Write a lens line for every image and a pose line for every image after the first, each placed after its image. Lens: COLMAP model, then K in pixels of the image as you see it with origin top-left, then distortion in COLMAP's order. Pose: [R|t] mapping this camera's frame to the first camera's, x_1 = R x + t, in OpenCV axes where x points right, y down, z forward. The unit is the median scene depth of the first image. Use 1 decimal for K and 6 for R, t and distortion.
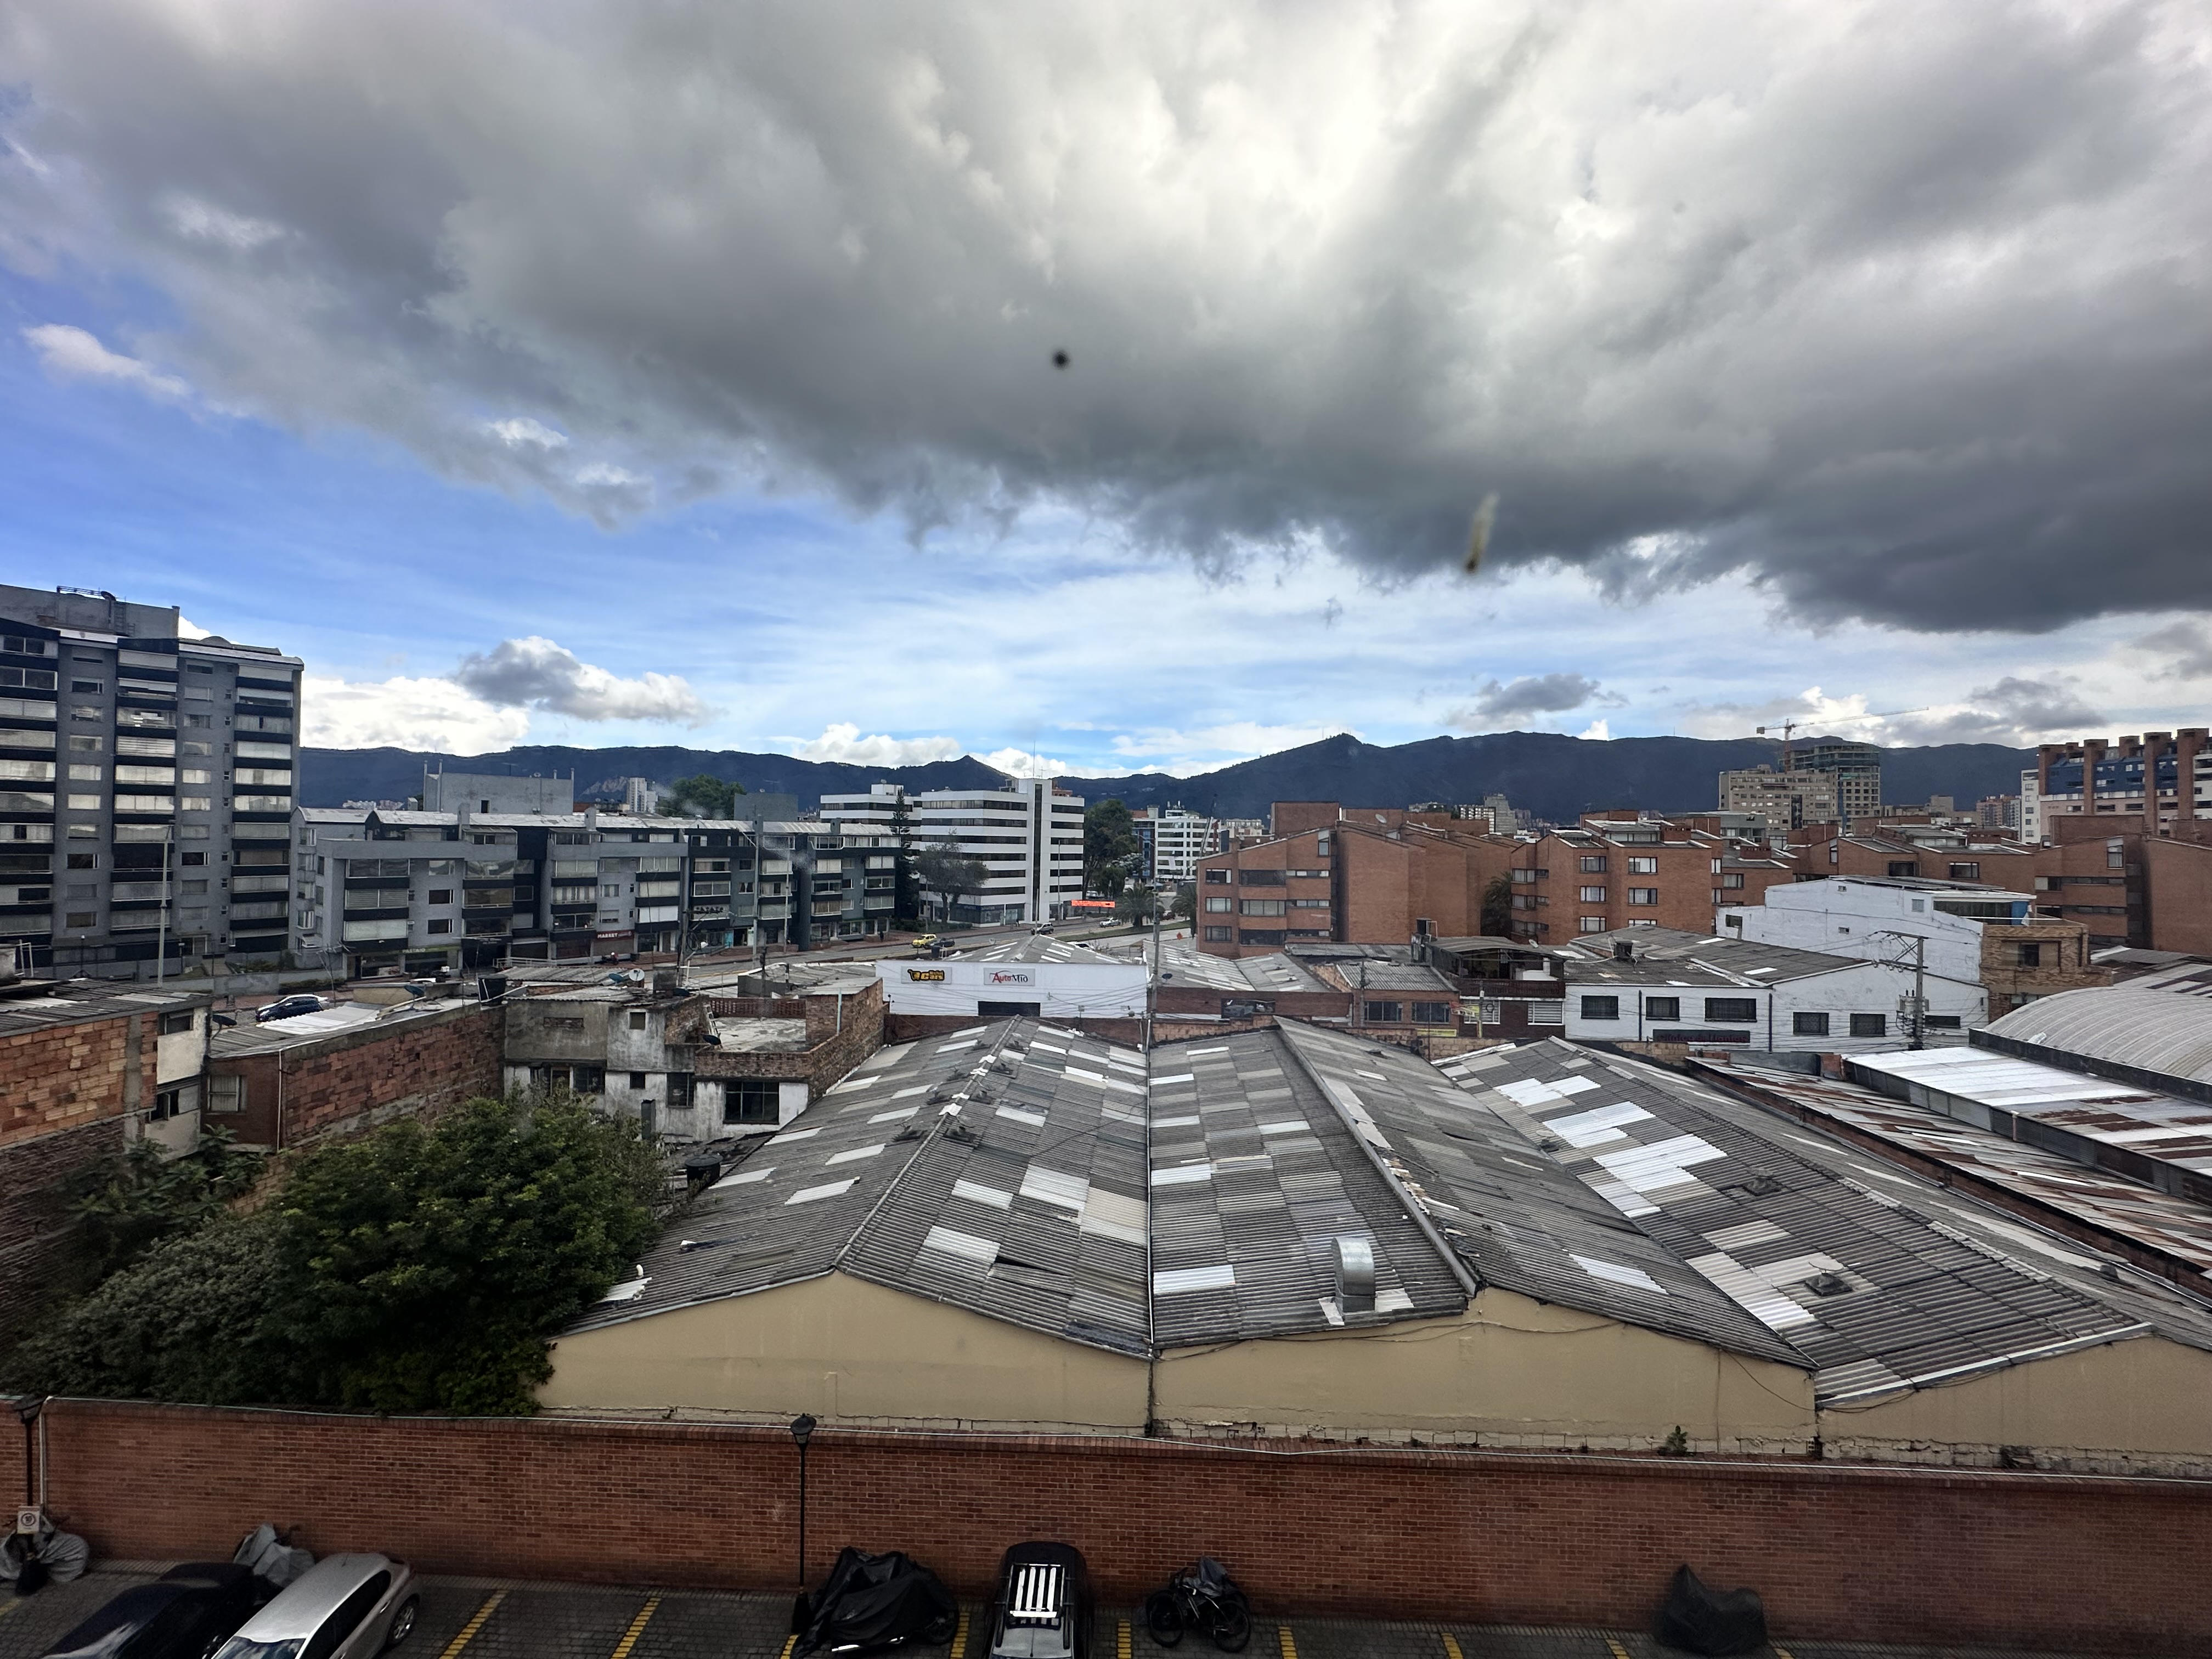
lens RADIAL K [[874.0, 0, 1102.7], [0, 874.0, 833.1], [0, 0, 1]] dist [-0.005634, -0.000139]
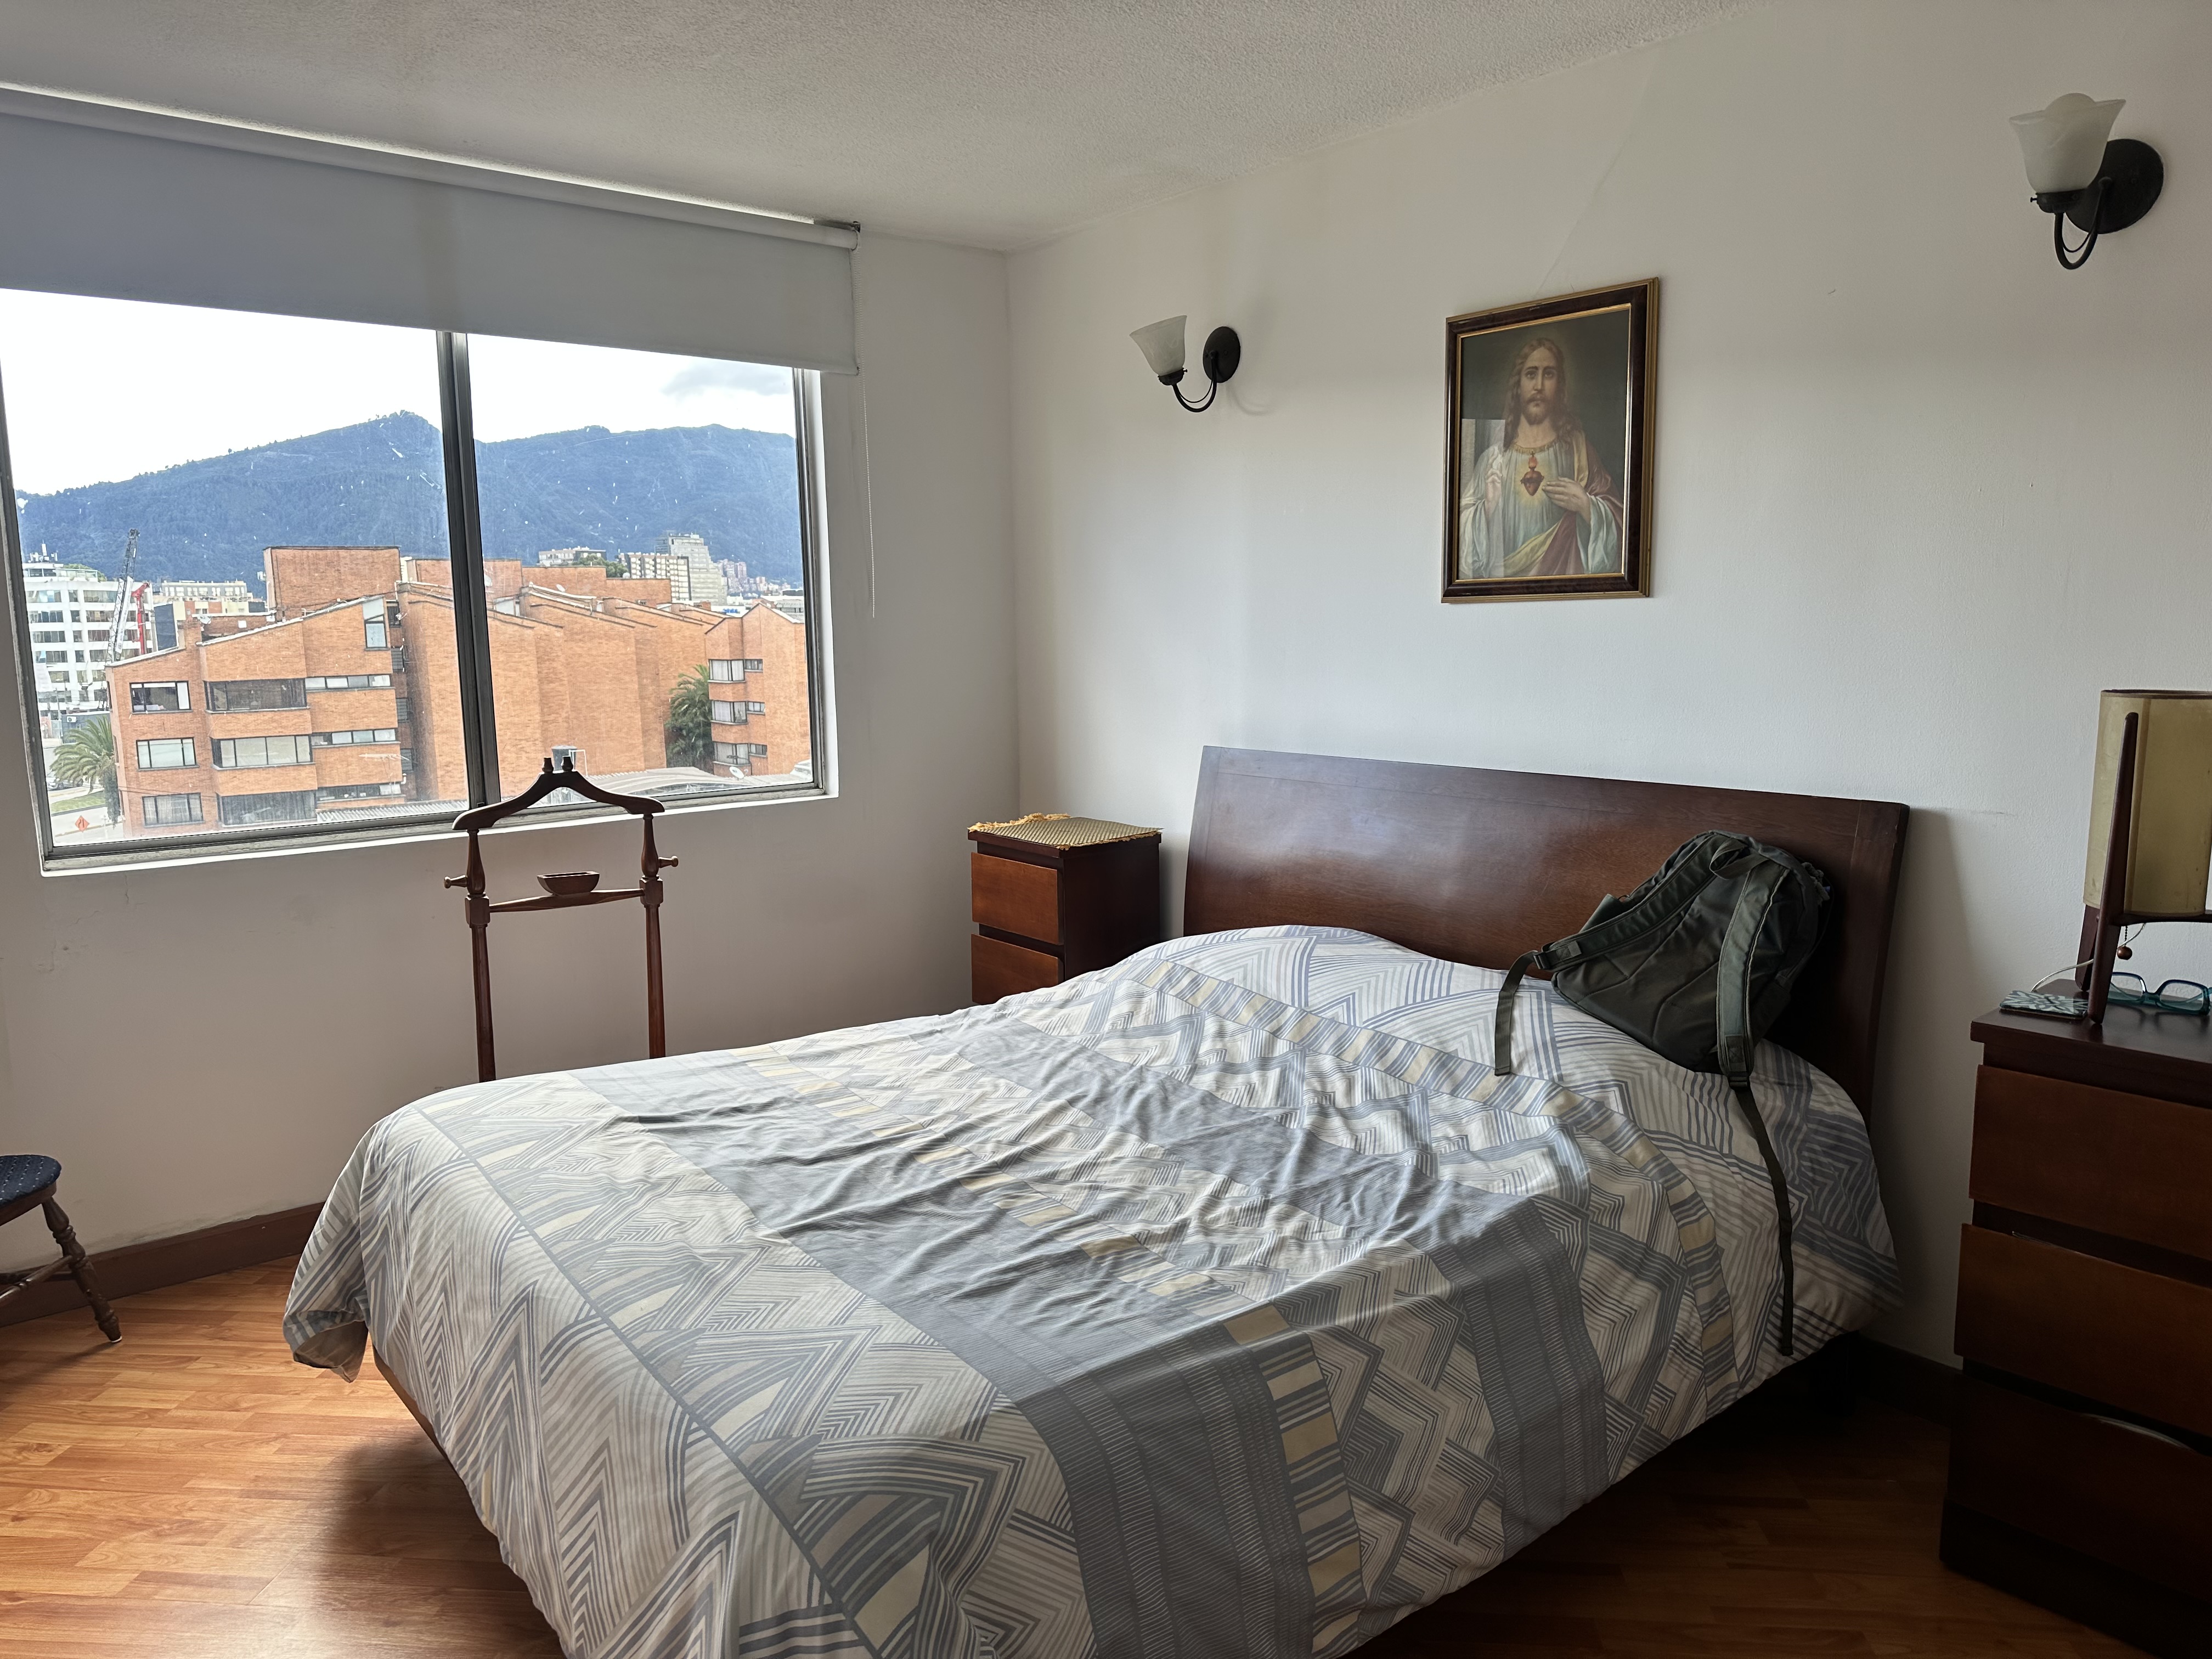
lens RADIAL K [[1558.4, 0, 1115.9], [0, 1558.4, 843.4], [0, 0, 1]] dist [-0.000694, -0.008183]
pose [[0.775045, -0.113208, 0.621683, -0.006674], [0.017272, 0.987249, 0.158244, 0.000112], [-0.631670, -0.111909, 0.767117, -0.040327]]
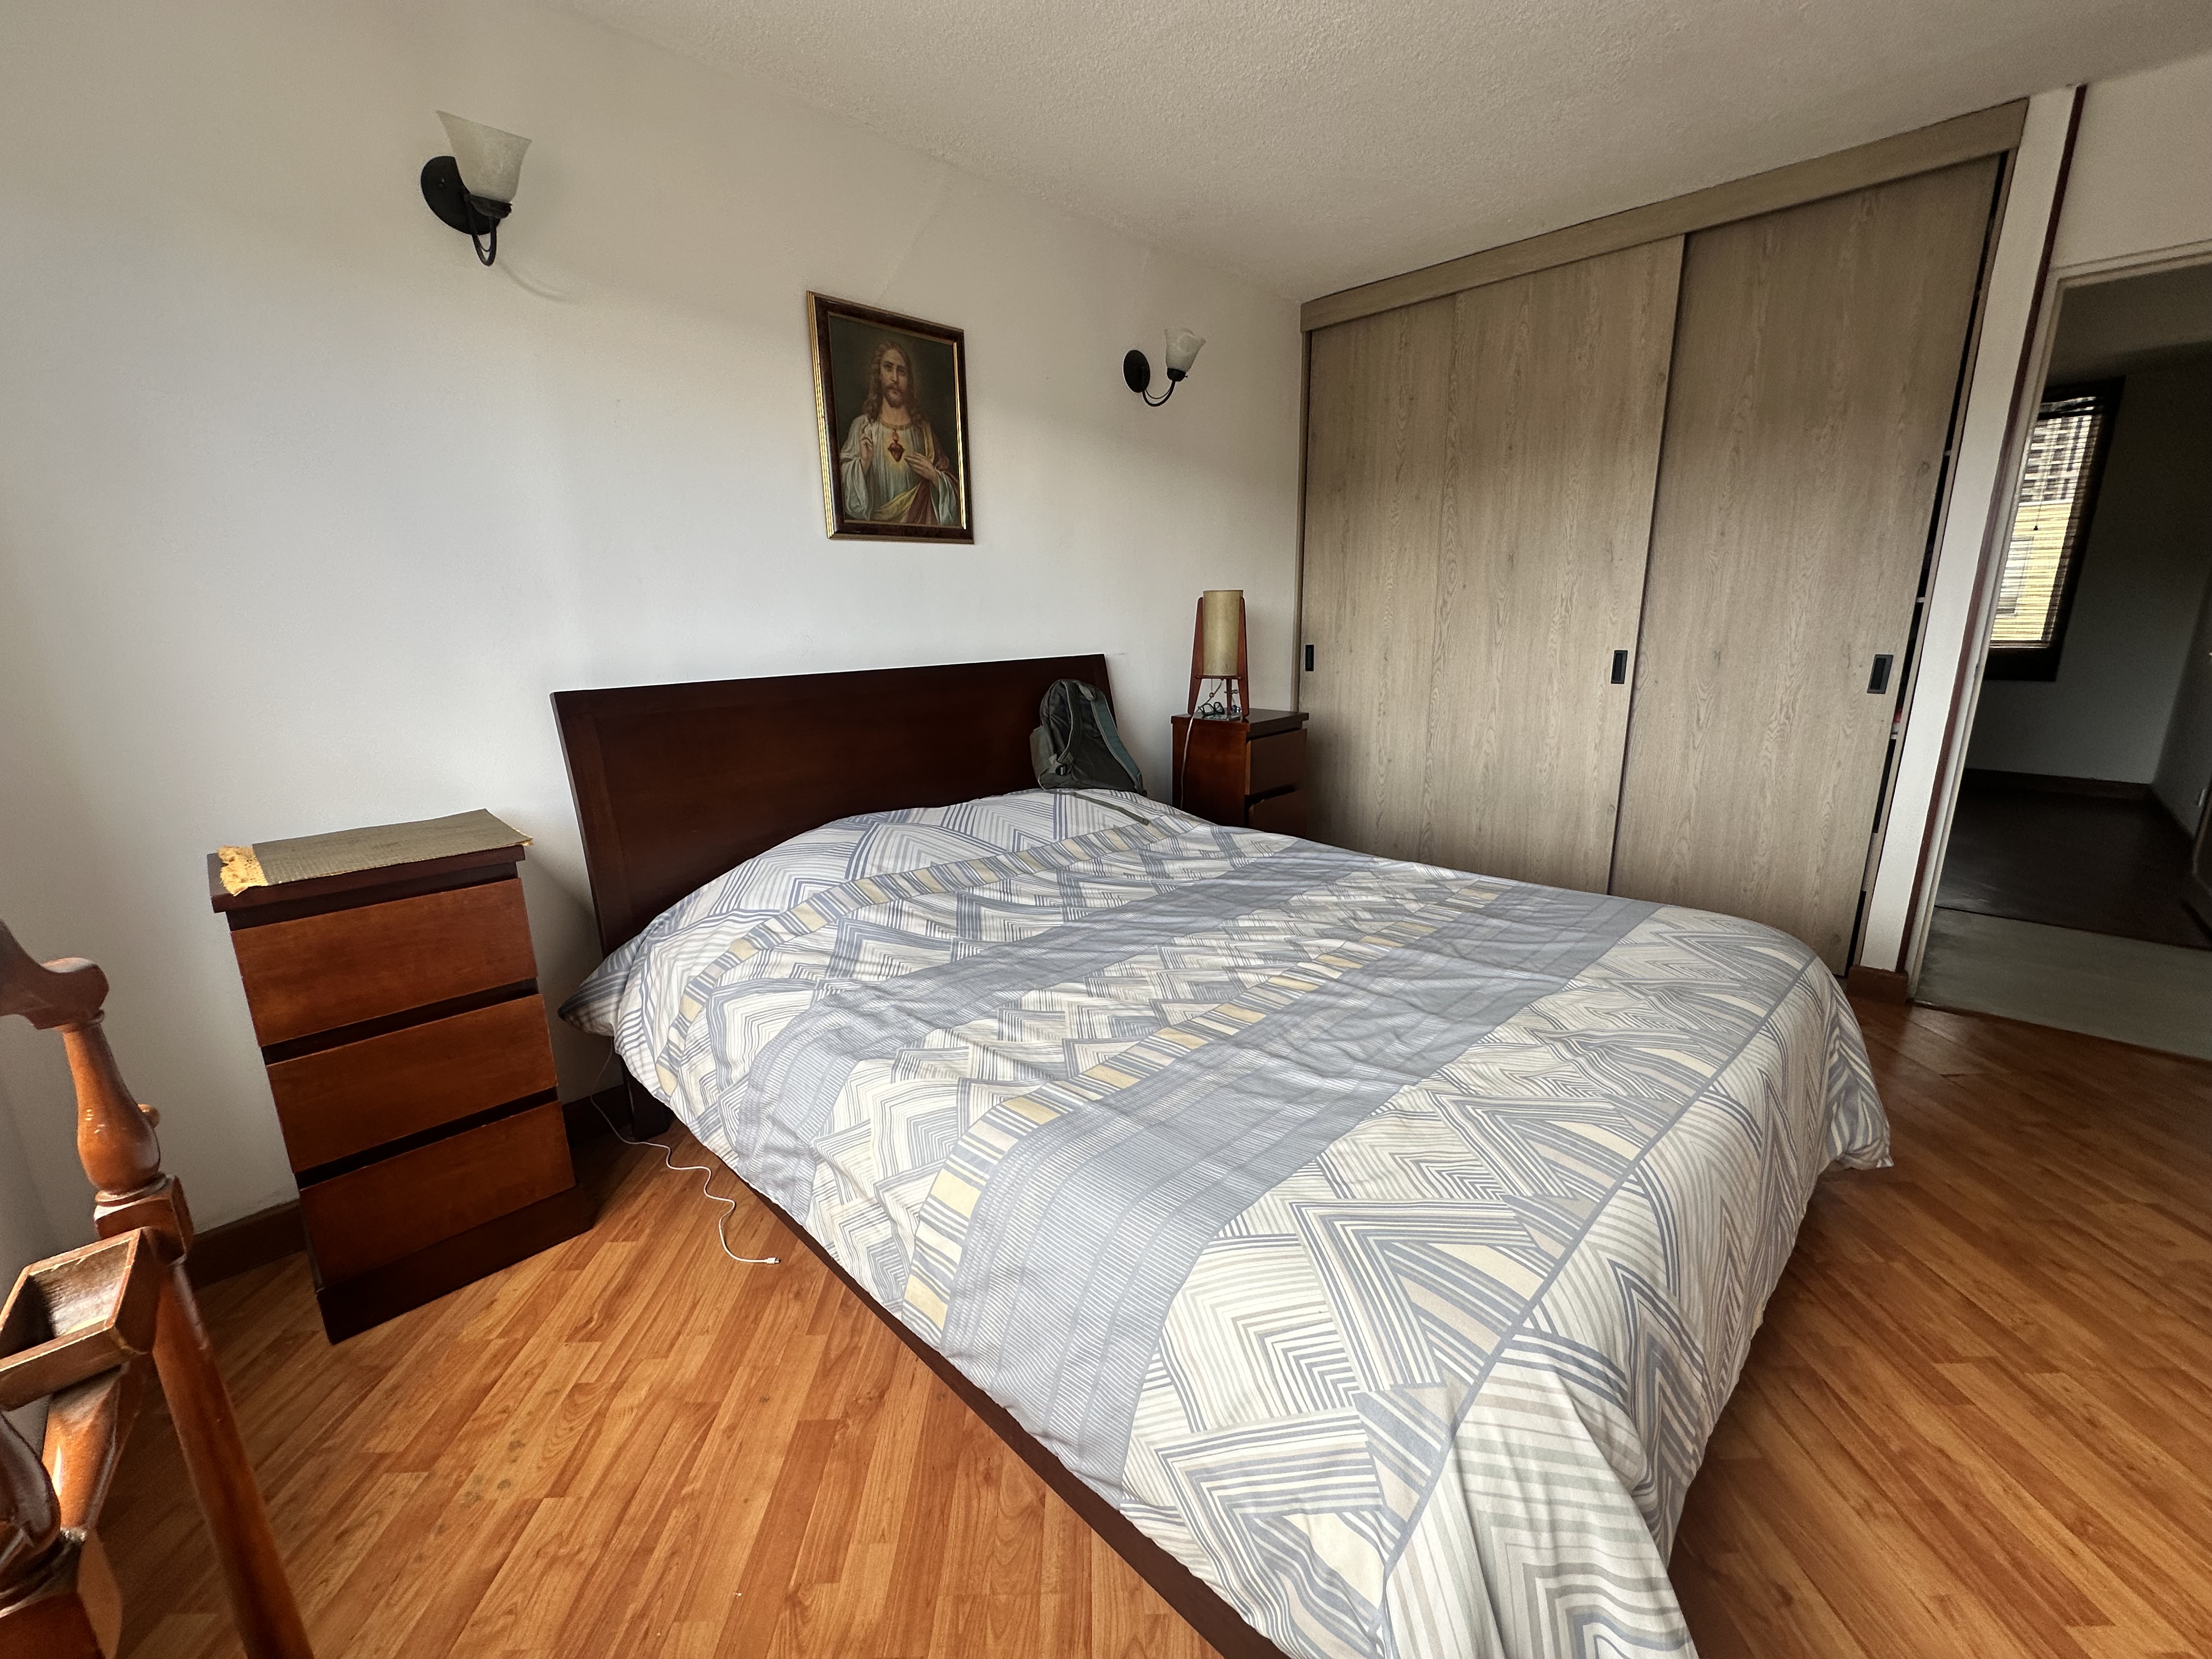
lens RADIAL K [[874.0, 0, 1103.0], [0, 874.0, 816.1], [0, 0, 1]] dist [-0.005634, -0.000139]
pose [[-0.706165, -0.179501, 0.684916, 0.279215], [-0.004459, 0.968440, 0.249209, 0.101692], [-0.708033, 0.172929, -0.684679, 2.065771]]
